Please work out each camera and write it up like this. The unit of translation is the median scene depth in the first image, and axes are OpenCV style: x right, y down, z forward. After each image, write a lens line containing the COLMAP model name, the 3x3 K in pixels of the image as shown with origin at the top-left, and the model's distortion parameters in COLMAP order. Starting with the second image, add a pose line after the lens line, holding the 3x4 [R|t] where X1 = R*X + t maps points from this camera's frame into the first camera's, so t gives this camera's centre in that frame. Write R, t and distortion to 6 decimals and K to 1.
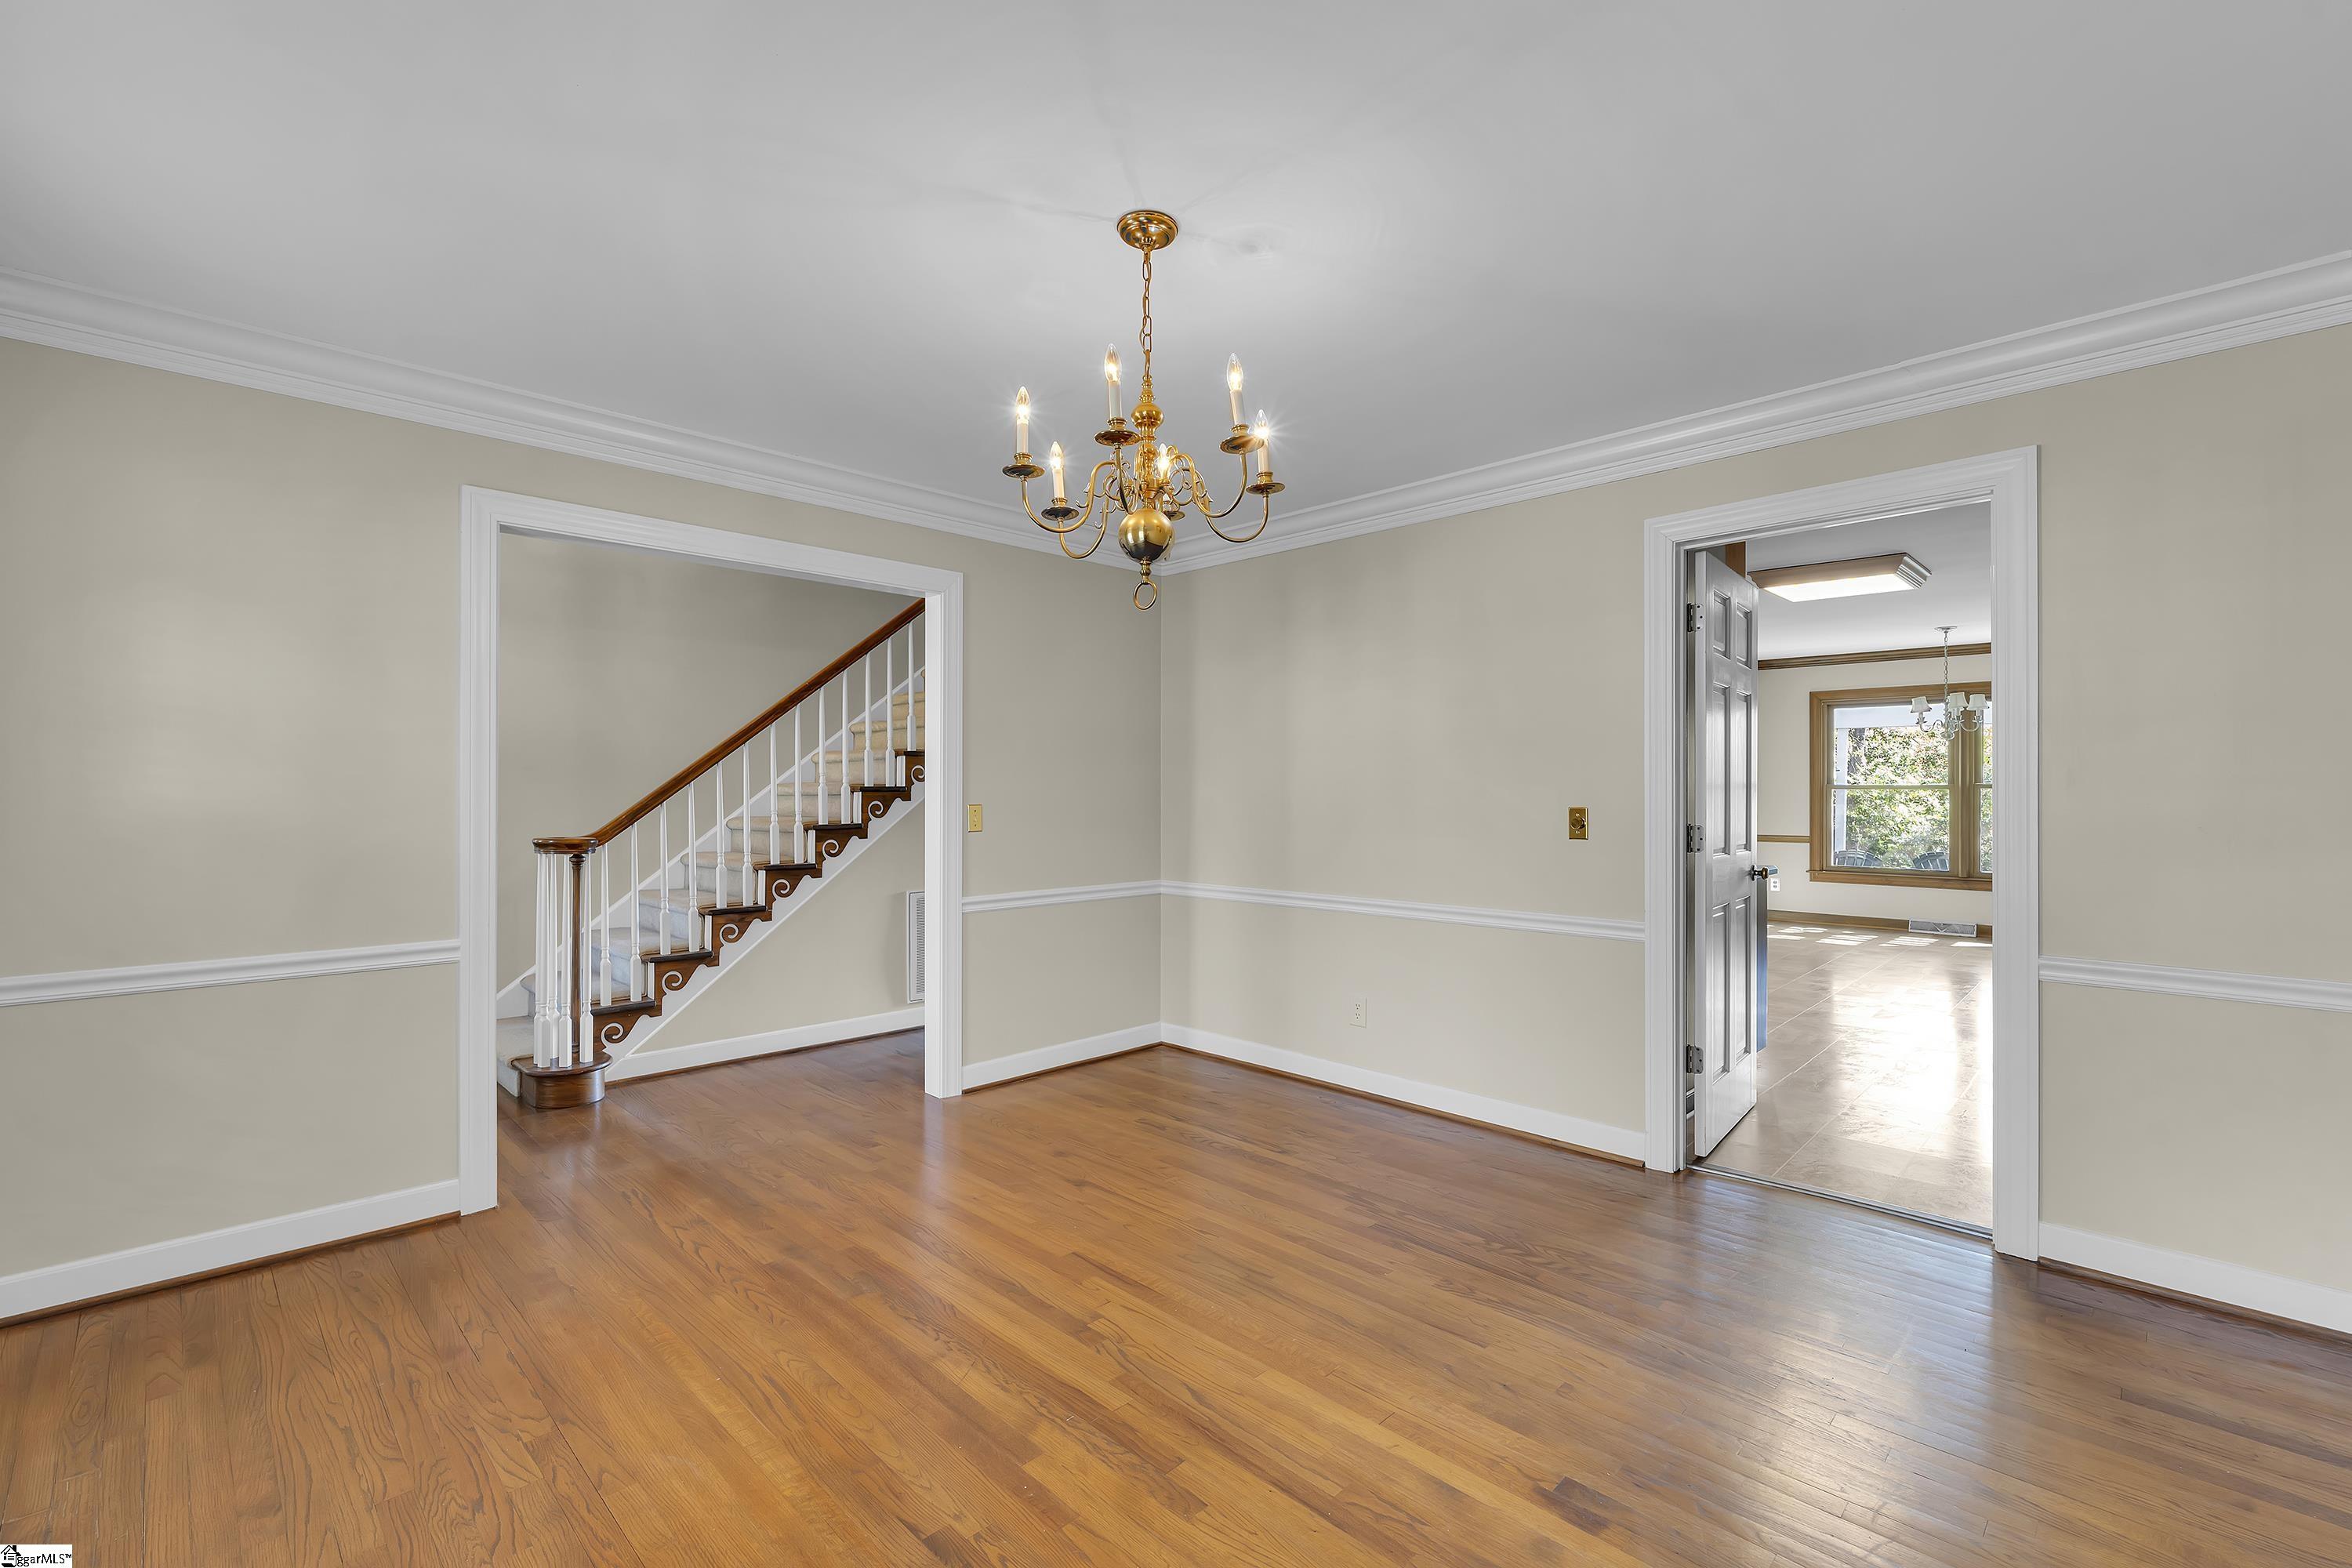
lens RADIAL K [[1018.6, 0, 1176.0], [0, 1018.6, 784.0], [0, 0, 1]] dist [-0.002899, -0.000370]
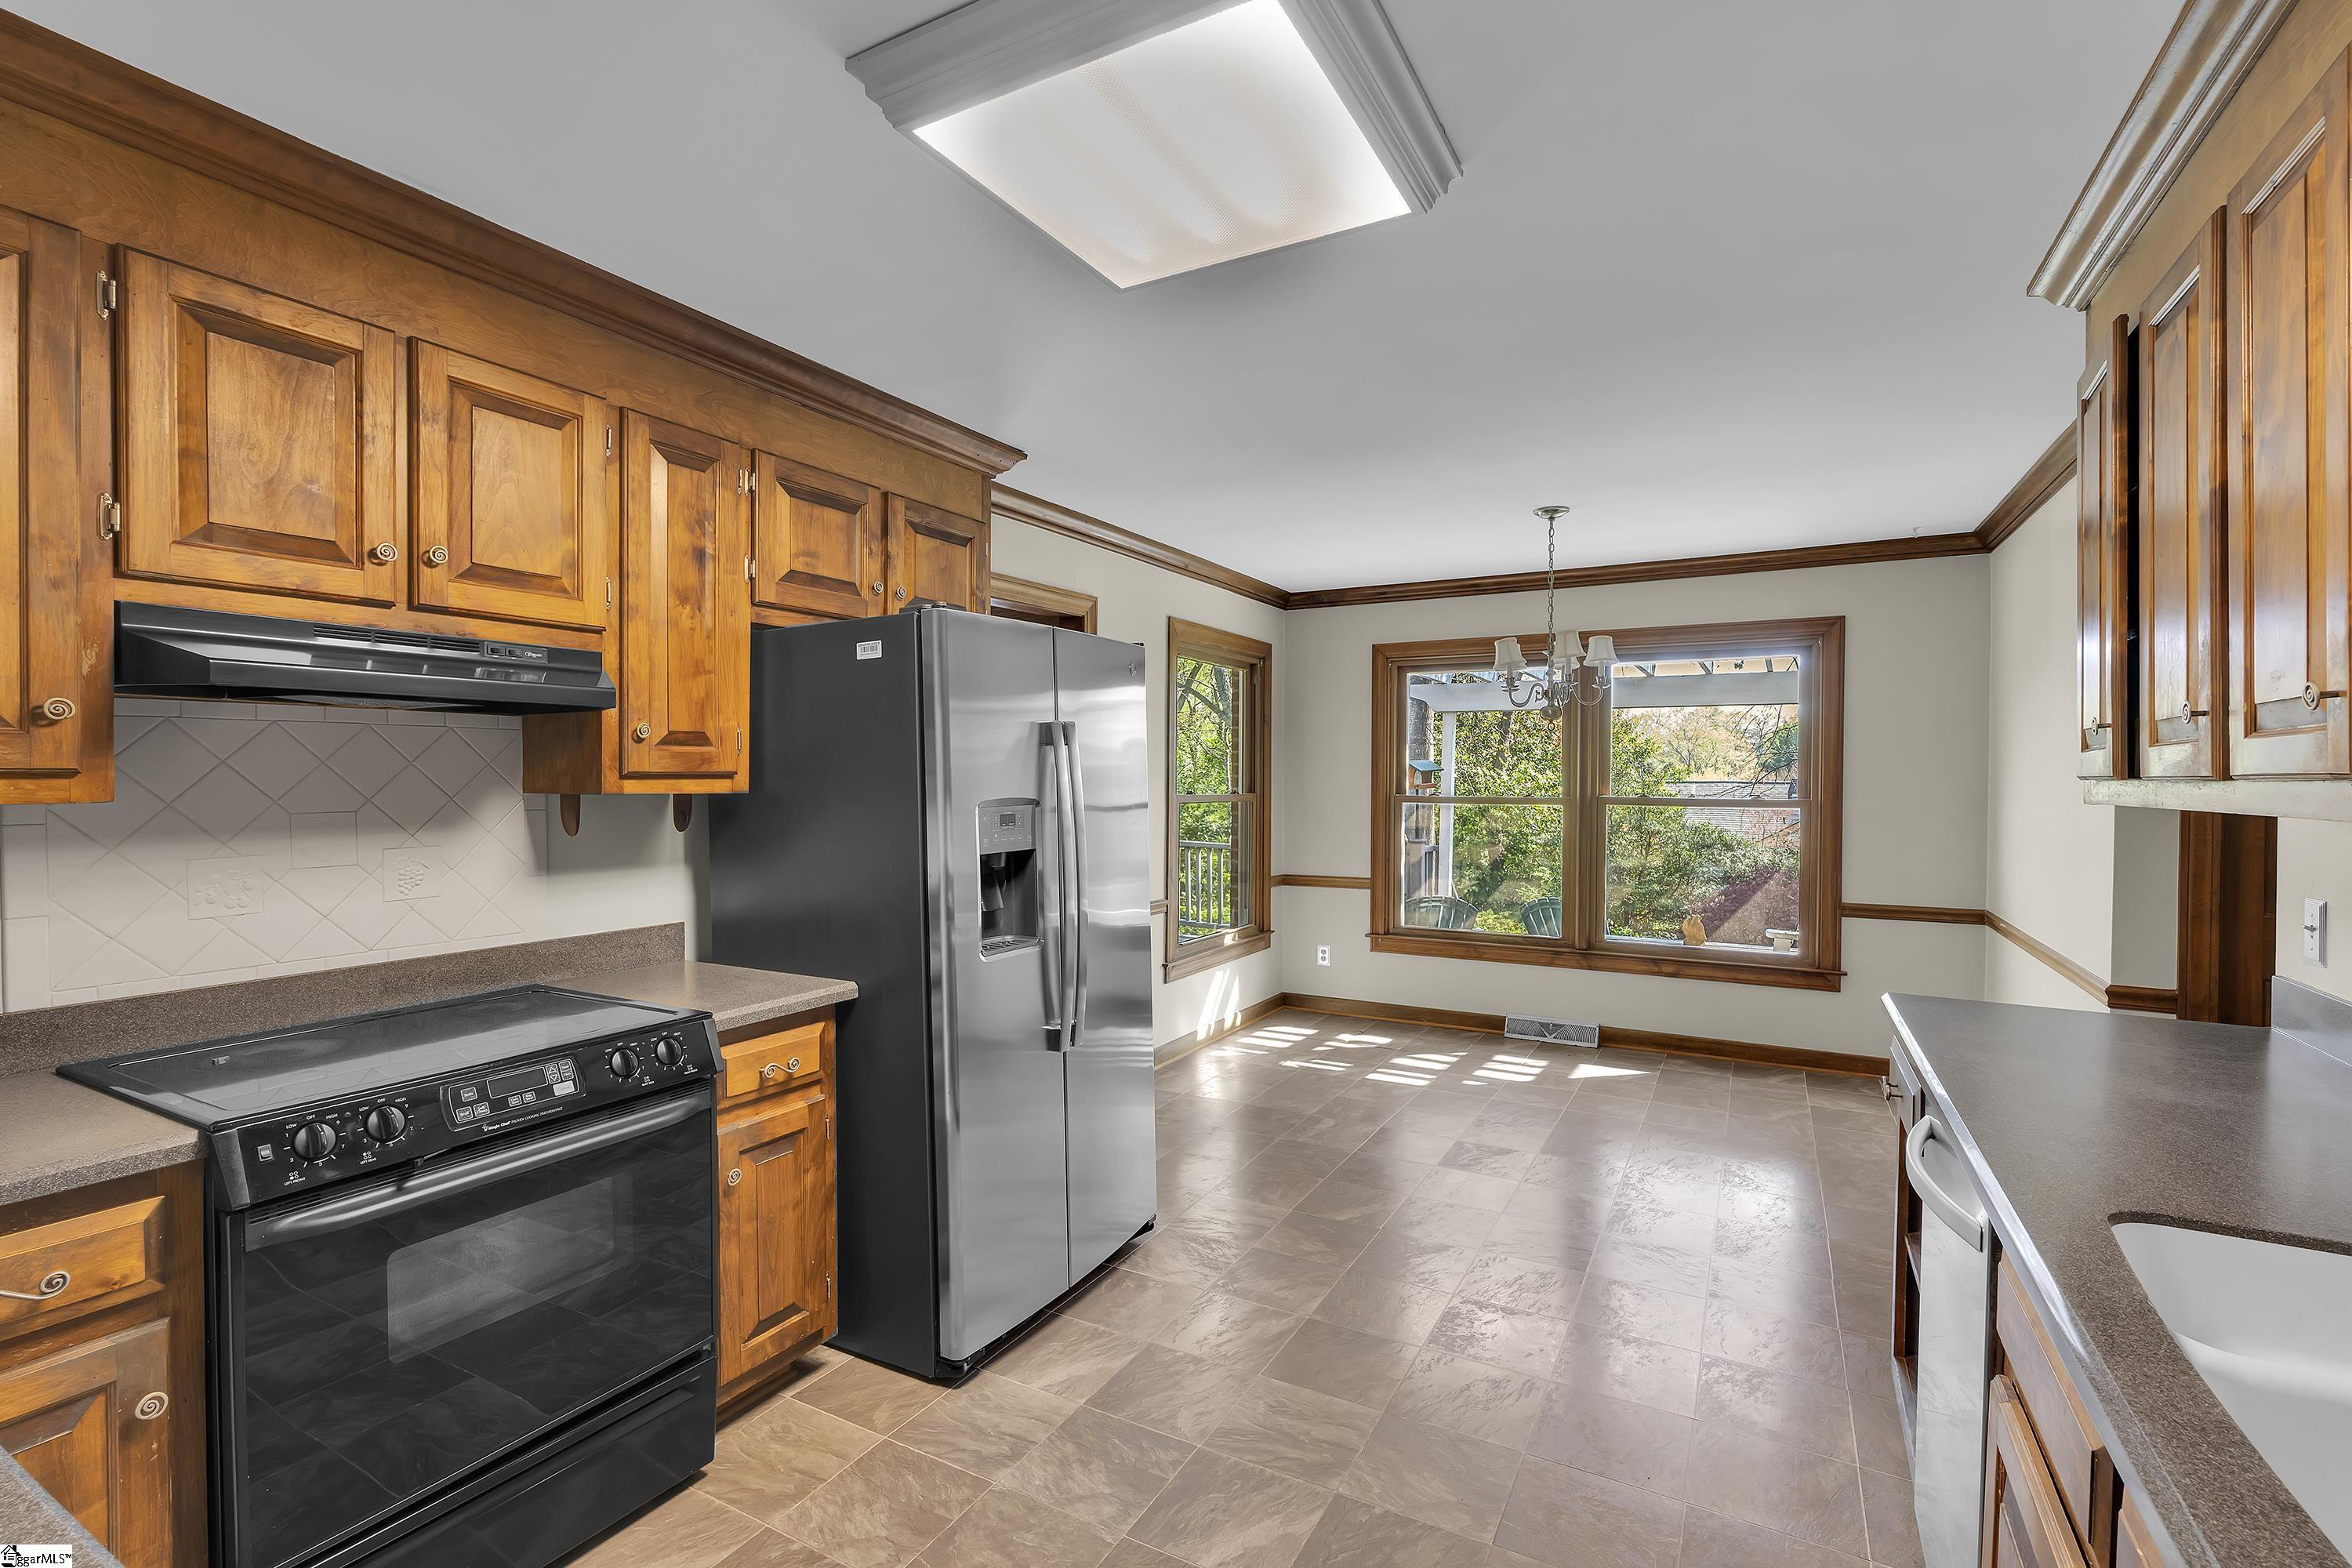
lens RADIAL K [[1055.7, 0, 1180.5], [0, 1055.7, 798.1], [0, 0, 1]] dist [0.000348, -0.000202]
pose [[0.961055, -0.001746, 0.276352, 0.333377], [-0.004804, 0.999723, 0.023024, -0.011758], [-0.276316, -0.023455, 0.960781, 0.415552]]
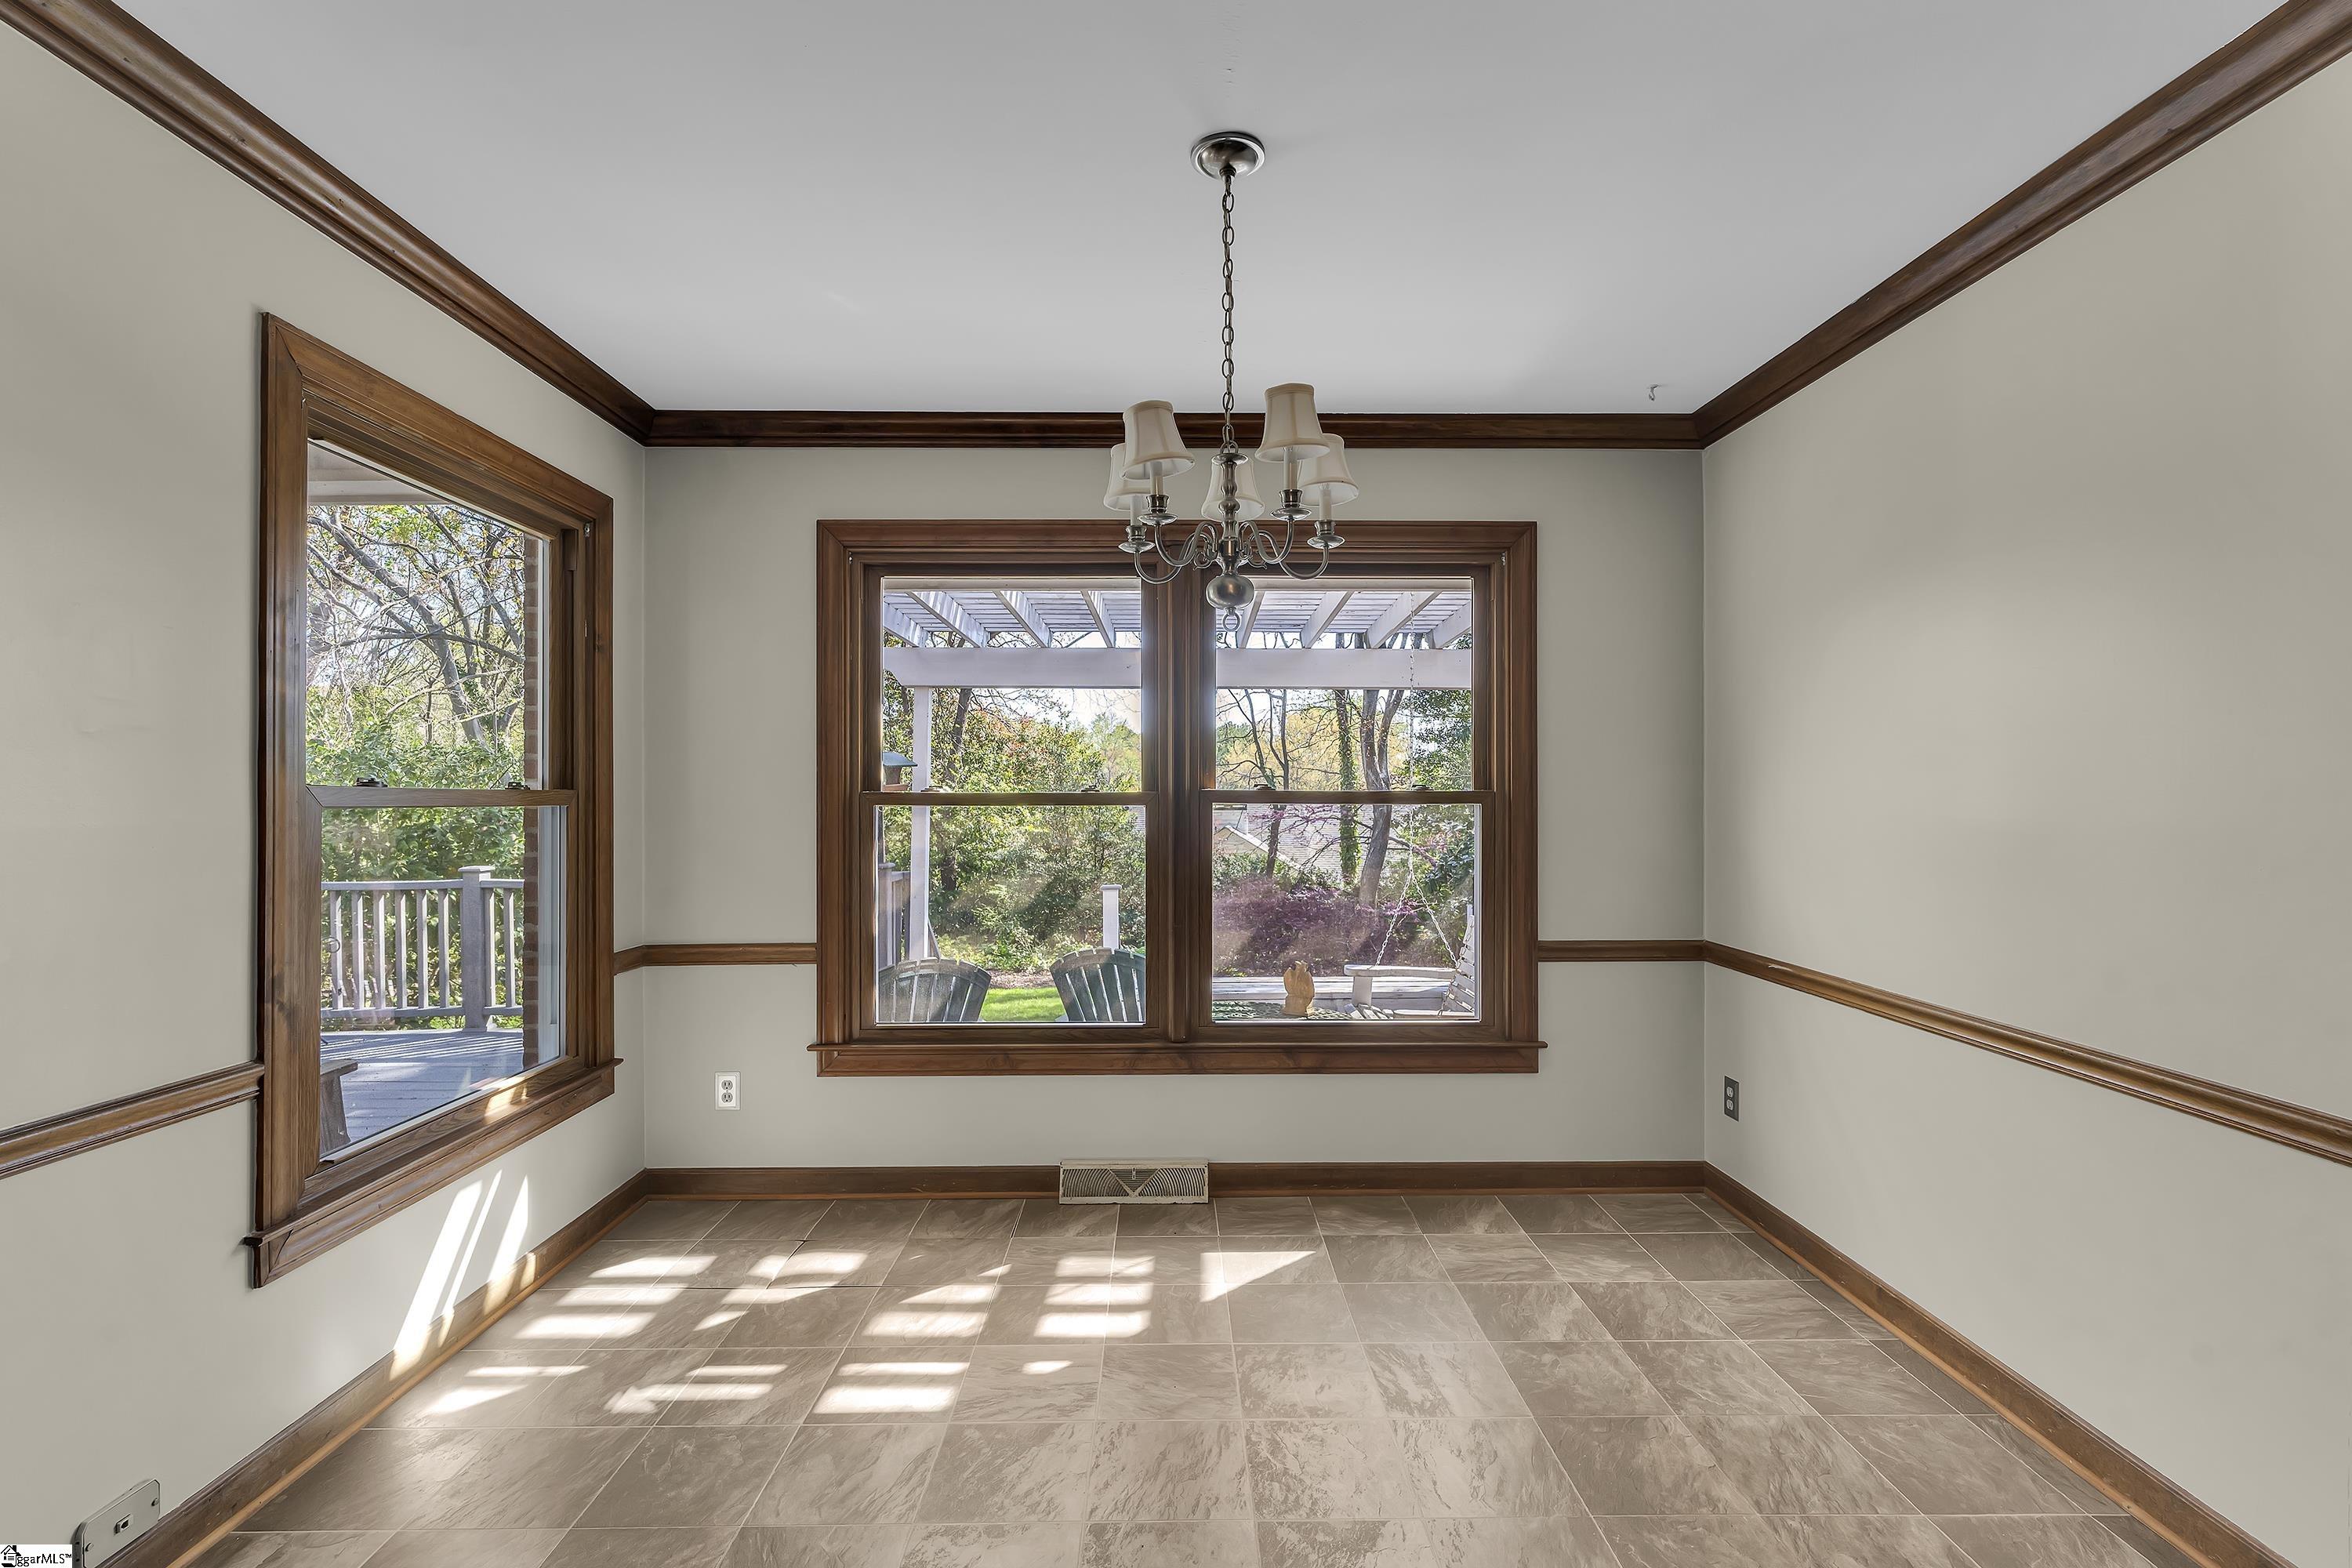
lens RADIAL K [[1055.7, 0, 1180.5], [0, 1055.7, 798.1], [0, 0, 1]] dist [0.000348, -0.000202]
pose [[0.697052, -0.003012, 0.717014, 0.453009], [-0.001377, 0.999984, 0.005540, 0.000344], [-0.717019, -0.004849, 0.697037, 0.665317]]
